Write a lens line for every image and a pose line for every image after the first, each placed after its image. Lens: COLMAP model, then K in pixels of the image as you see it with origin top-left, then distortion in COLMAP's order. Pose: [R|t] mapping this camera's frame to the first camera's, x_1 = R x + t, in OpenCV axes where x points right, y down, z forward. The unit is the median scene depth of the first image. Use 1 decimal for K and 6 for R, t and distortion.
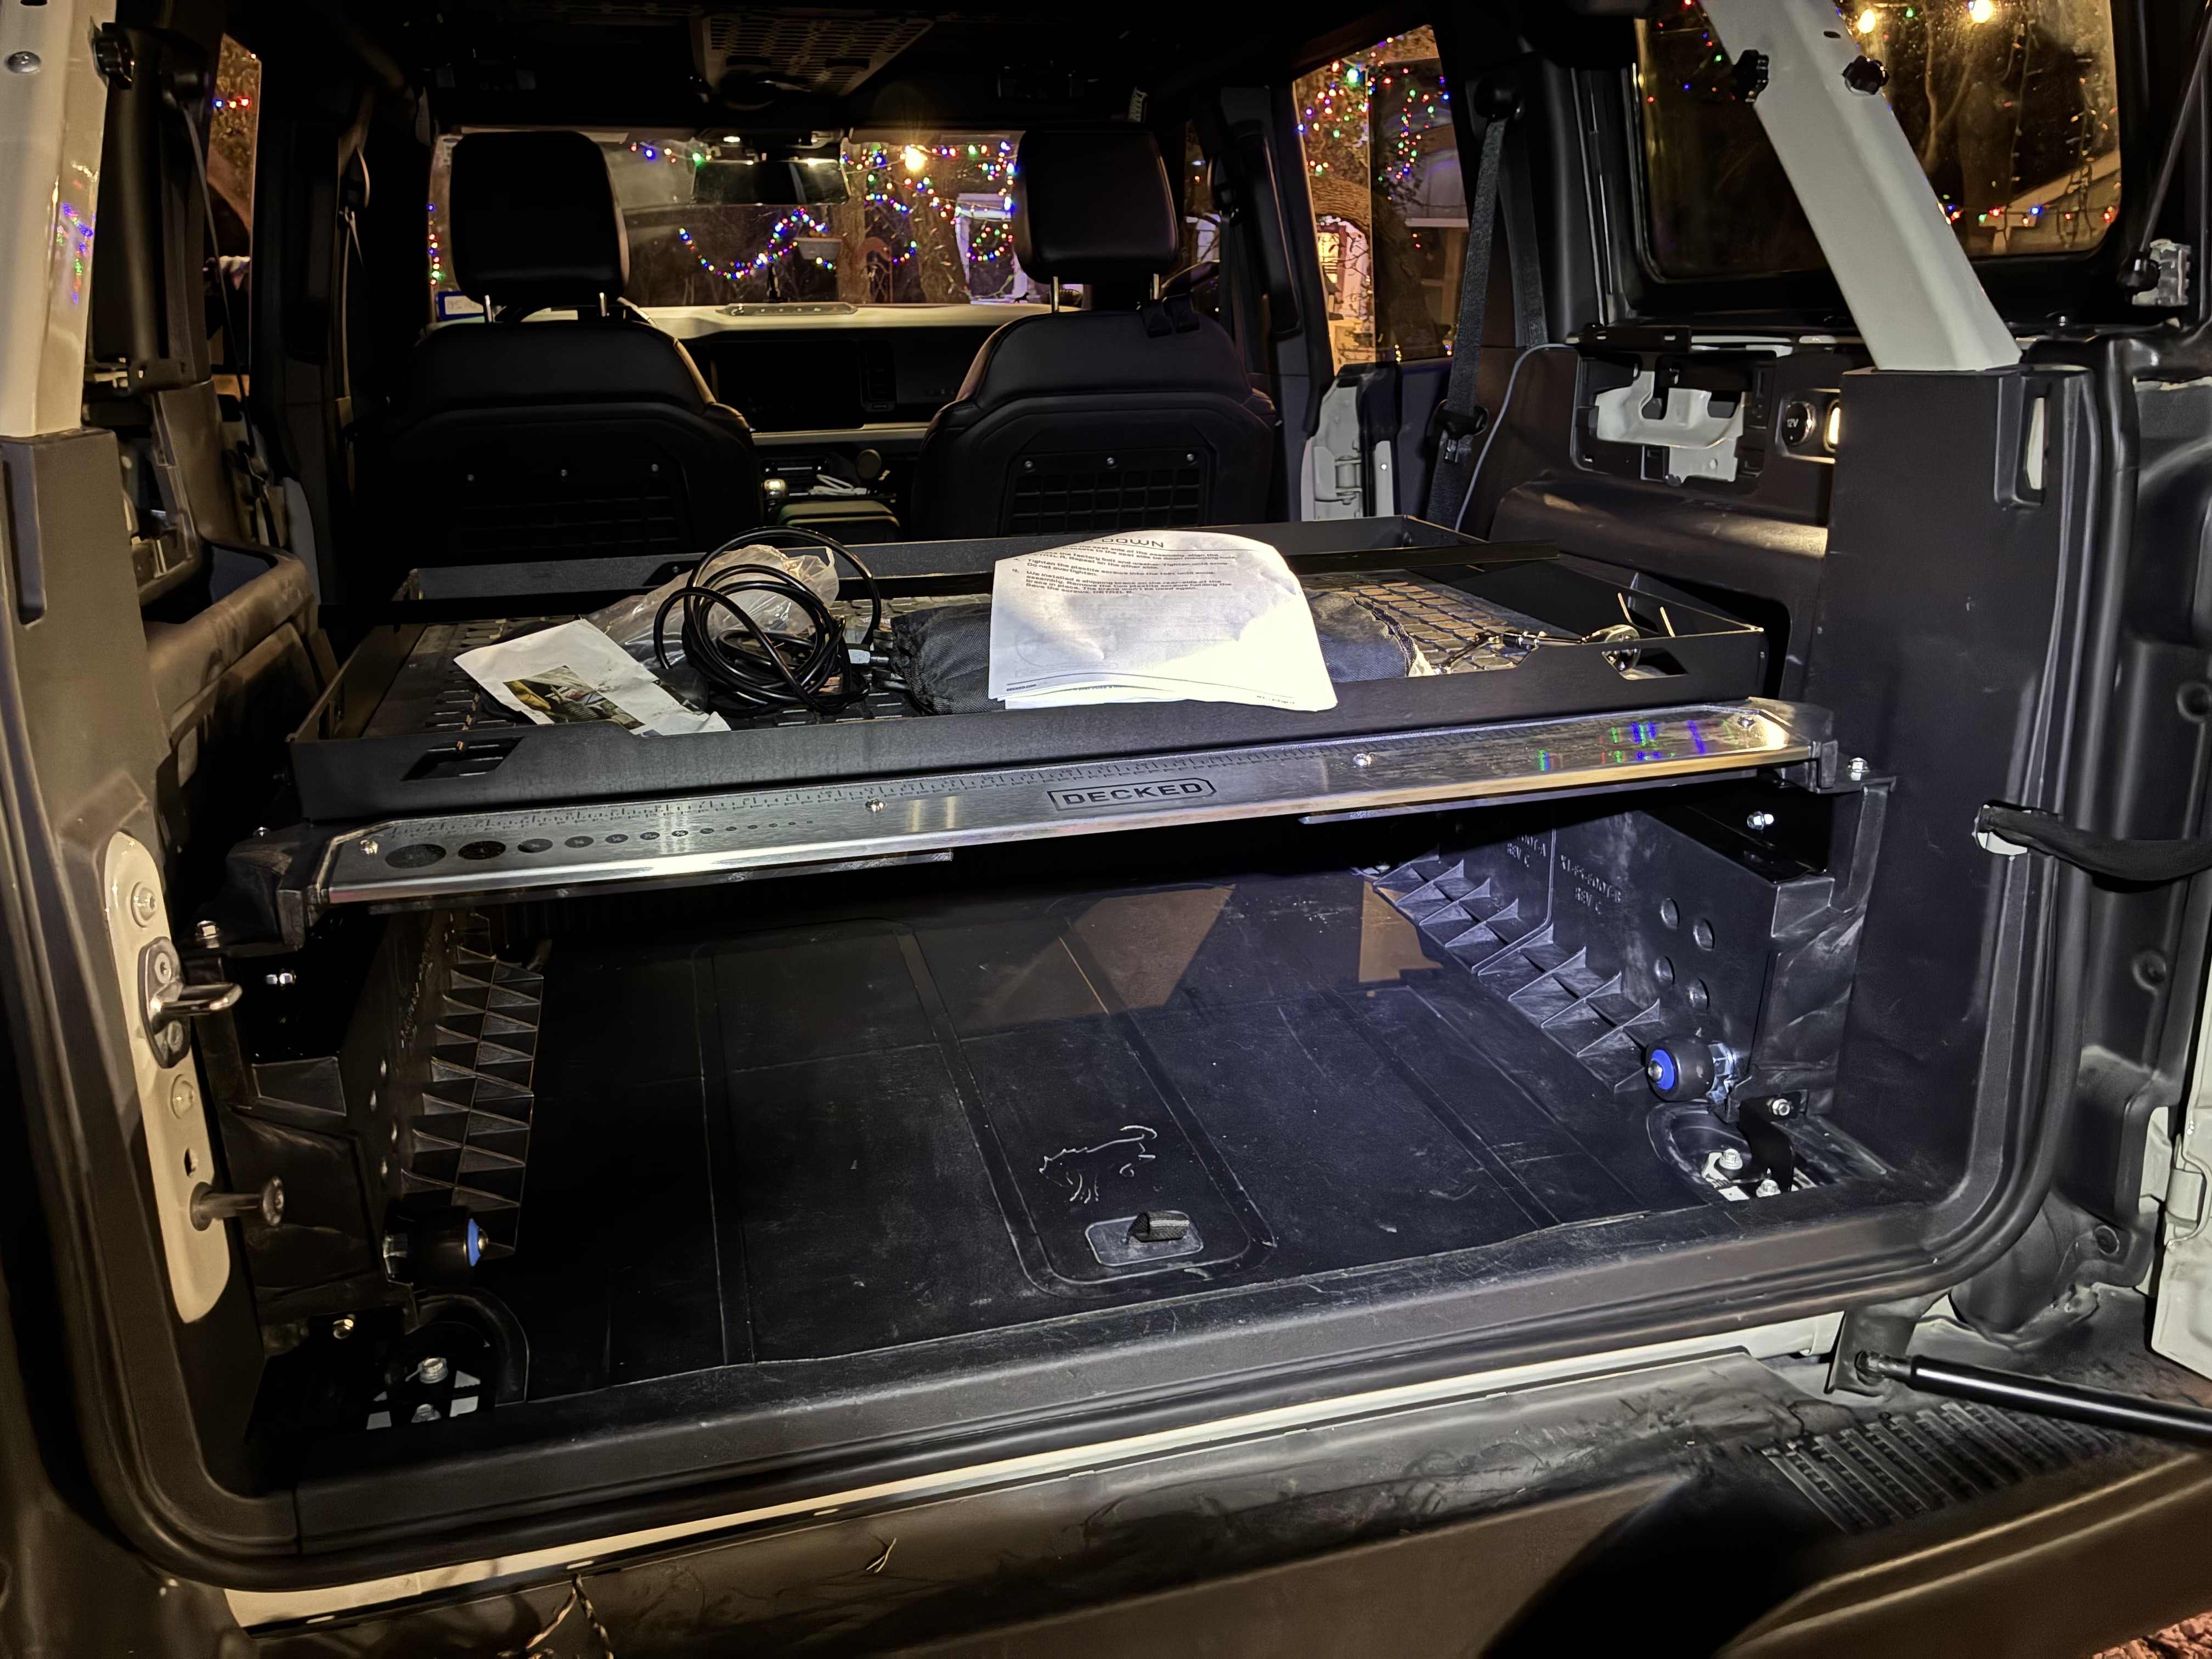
lens RADIAL K [[1680.3, 0, 1127.4], [0, 1680.3, 830.5], [0, 0, 1]] dist [0.034400, -0.038772]
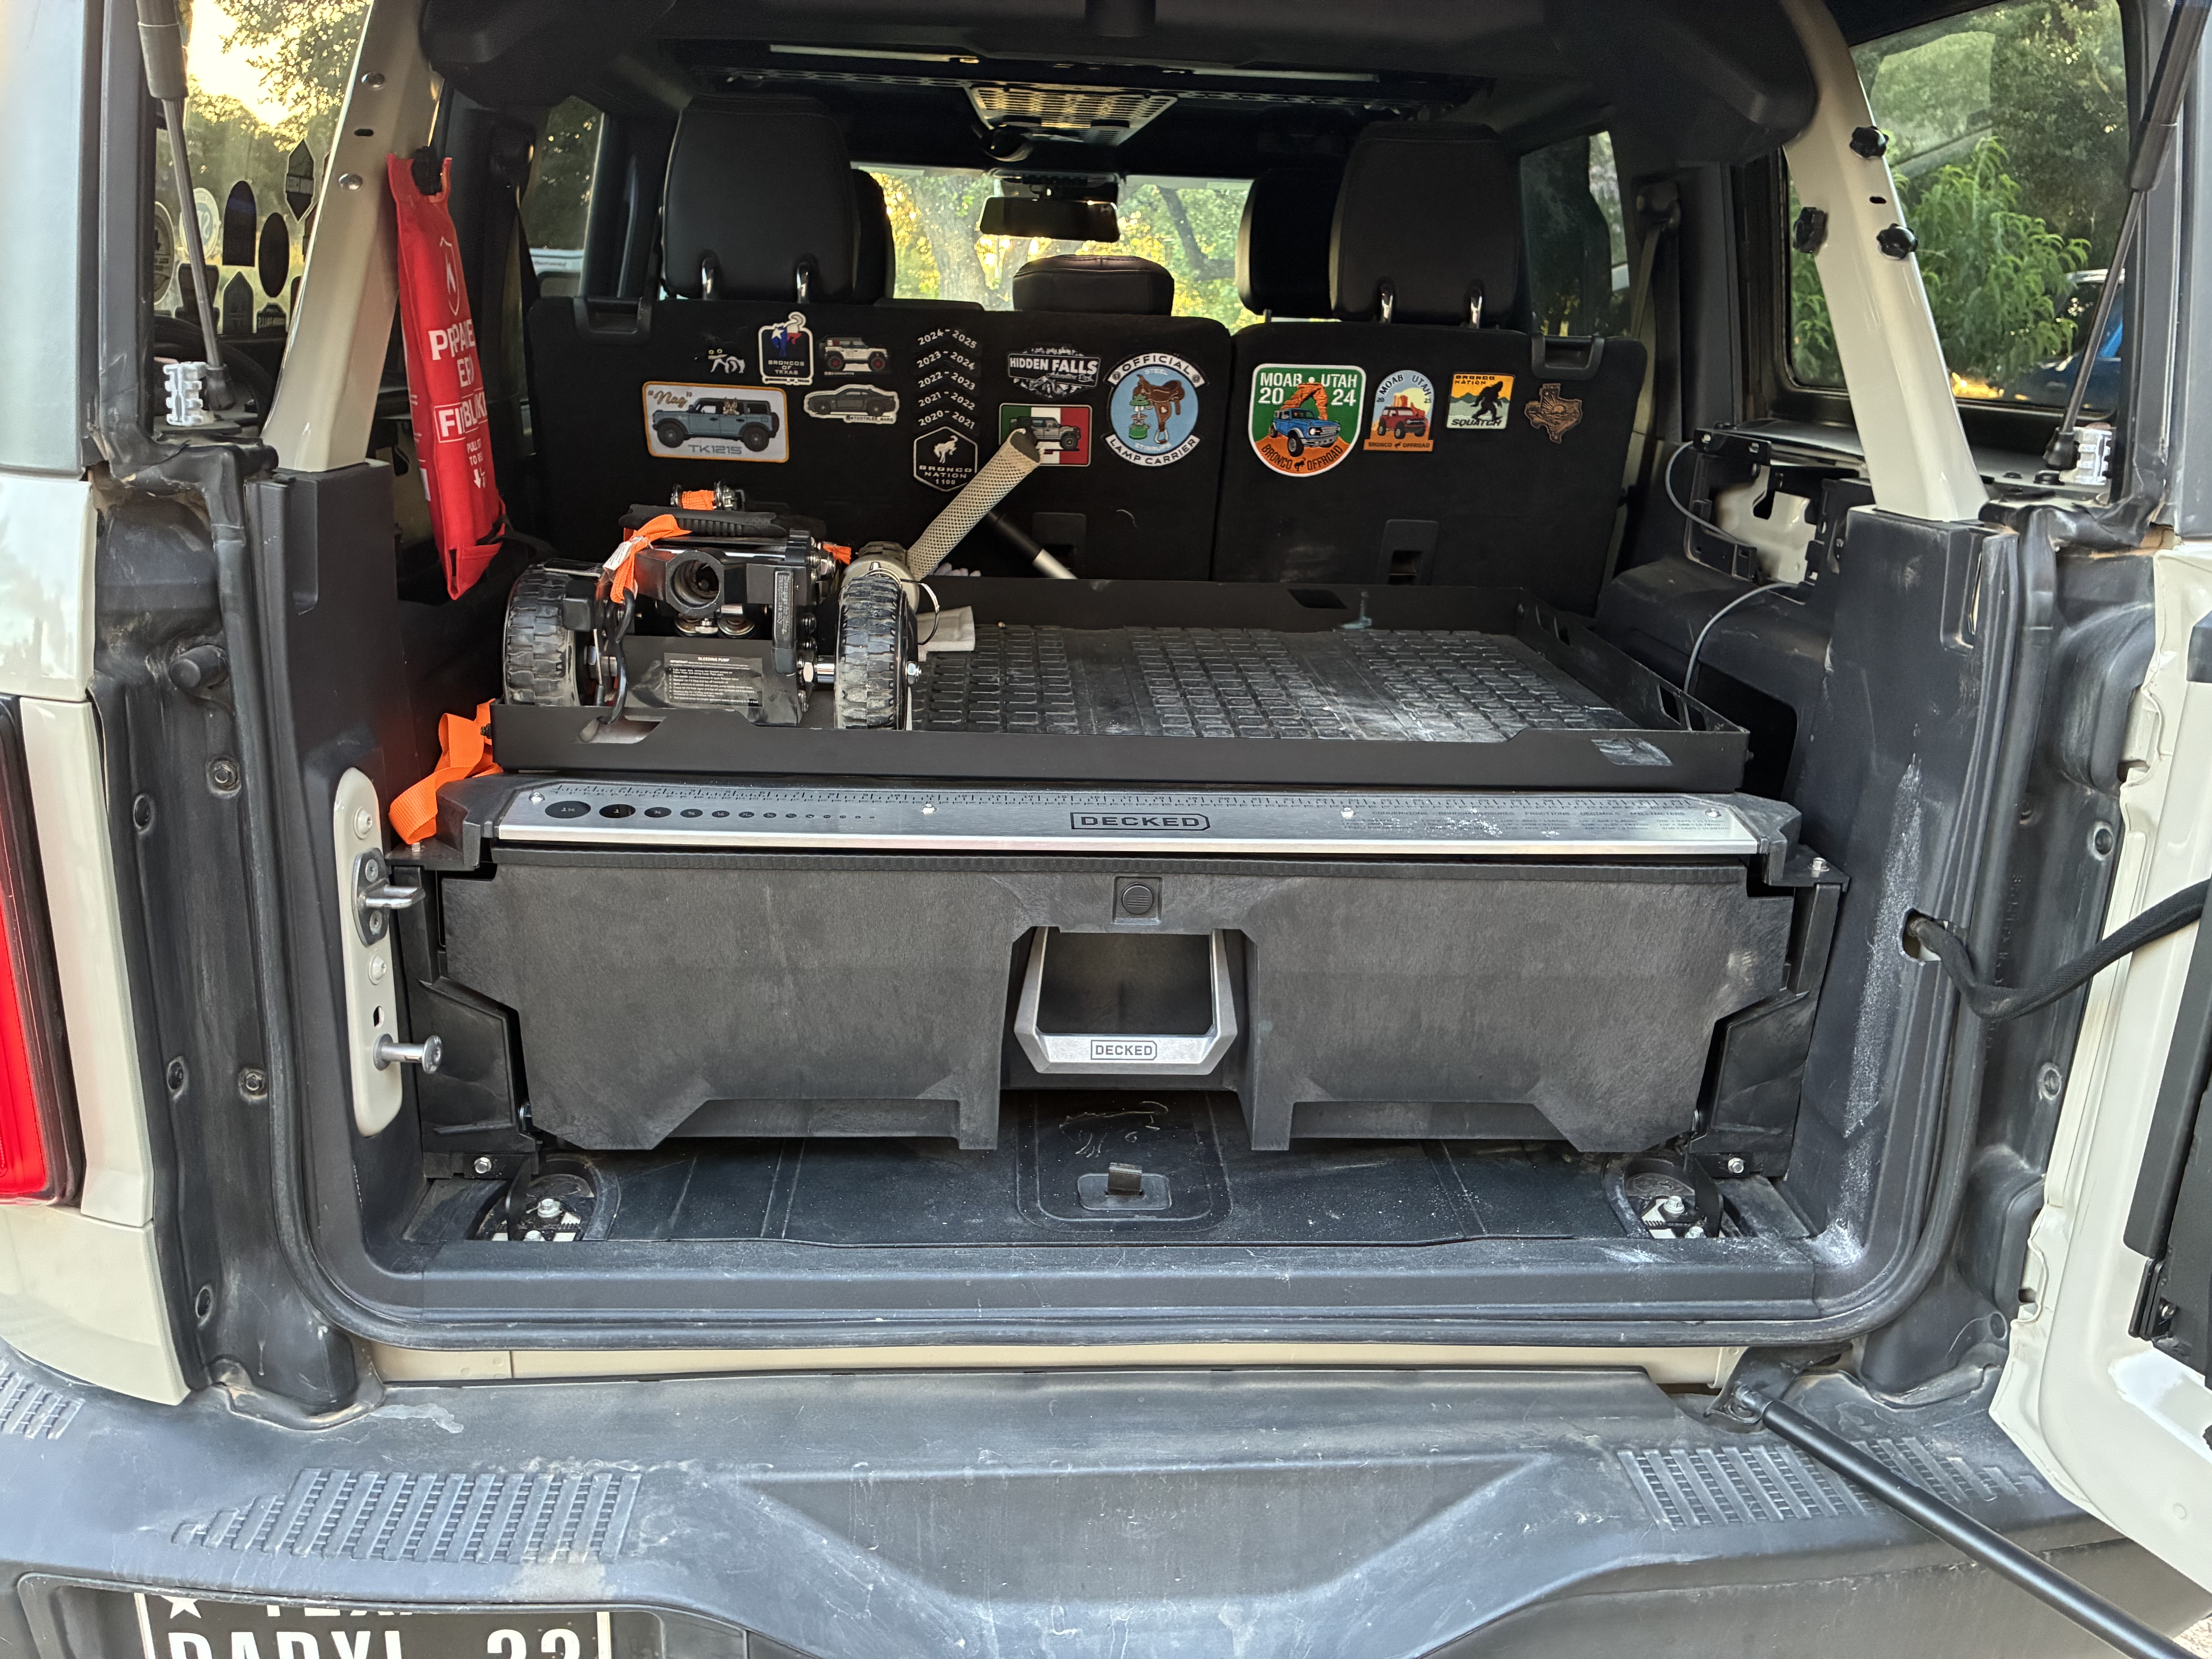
lens RADIAL K [[1680.3, 0, 1118.3], [0, 1680.3, 832.7], [0, 0, 1]] dist [0.034400, -0.038772]
pose [[0.979492, 0.108931, -0.169499, 0.182939], [-0.108796, 0.994013, 0.010113, -0.022666], [0.169585, 0.008535, 0.985479, -0.177014]]
